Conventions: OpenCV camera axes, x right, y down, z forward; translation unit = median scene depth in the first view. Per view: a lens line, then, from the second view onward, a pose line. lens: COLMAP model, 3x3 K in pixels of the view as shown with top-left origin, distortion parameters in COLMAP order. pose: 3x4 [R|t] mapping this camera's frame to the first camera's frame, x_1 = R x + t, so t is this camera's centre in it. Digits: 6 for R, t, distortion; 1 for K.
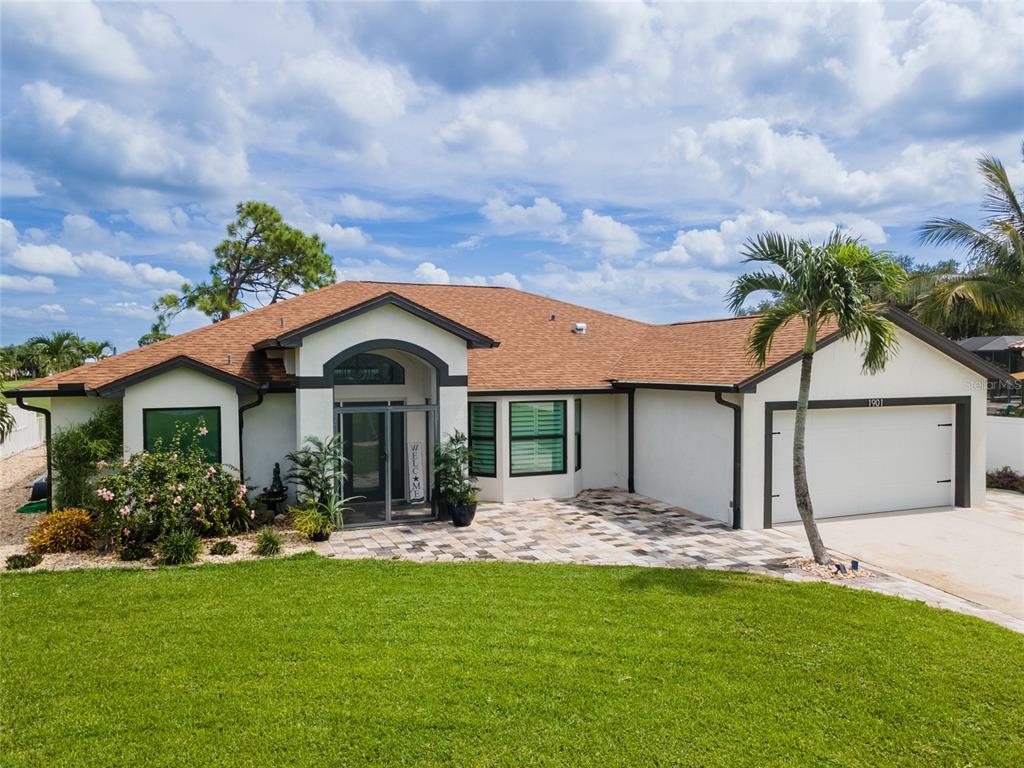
lens RADIAL K [[725.6, 0, 514.3], [0, 725.6, 383.4], [0, 0, 1]] dist [0.021900, 0.001043]
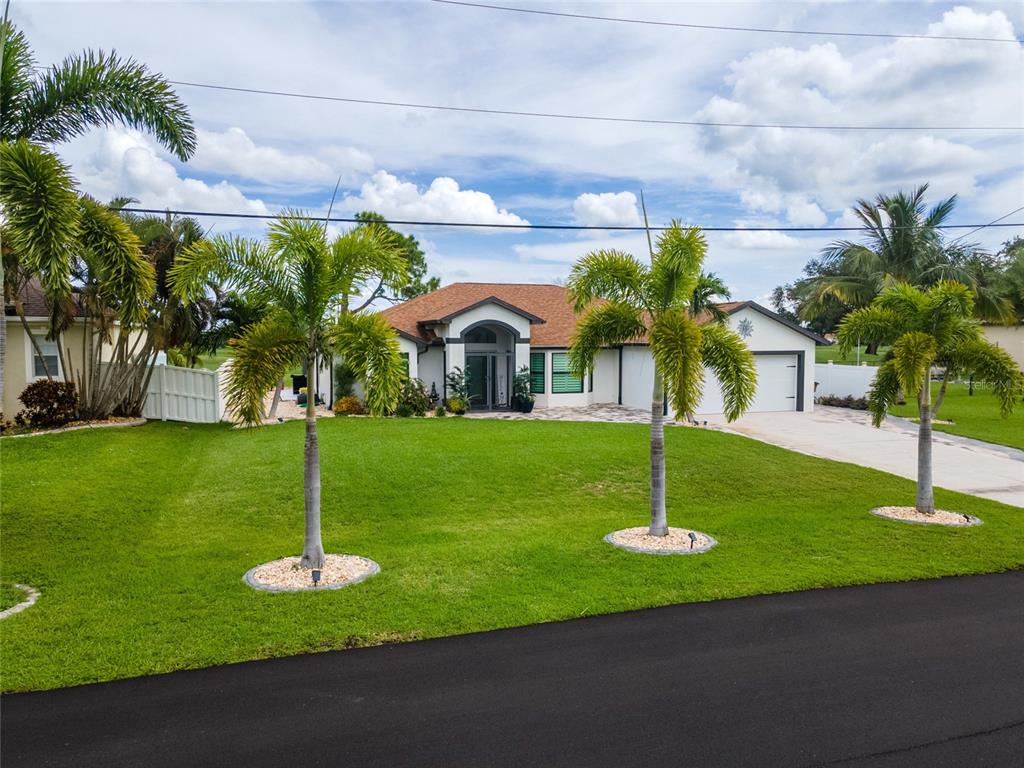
lens RADIAL K [[744.7, 0, 507.3], [0, 744.7, 388.1], [0, 0, 1]] dist [0.024109, 0.029576]
pose [[0.996160, 0.009348, -0.087056, 0.050169], [-0.005866, 0.999176, 0.040164, 0.042638], [0.087360, -0.039499, 0.995393, -0.992448]]
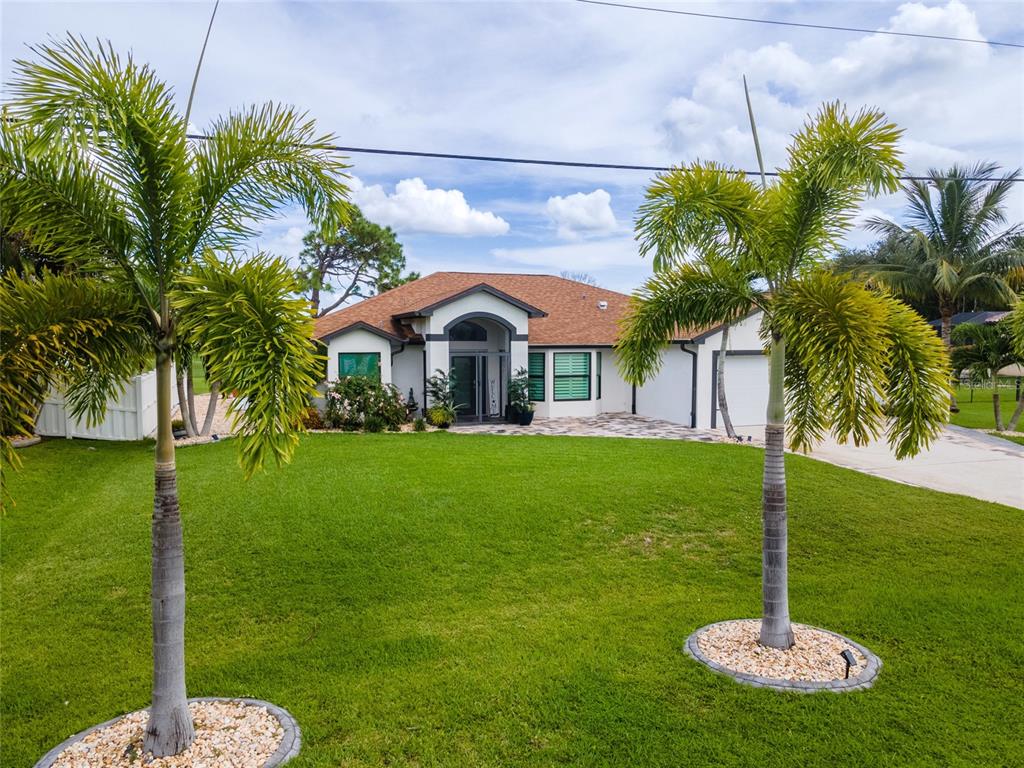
lens RADIAL K [[744.7, 0, 507.3], [0, 744.7, 388.1], [0, 0, 1]] dist [0.024109, 0.029576]
pose [[0.998026, 0.005694, -0.062540, -0.006230], [-0.003523, 0.999389, 0.034772, 0.049838], [0.062699, -0.034483, 0.997437, -0.646820]]
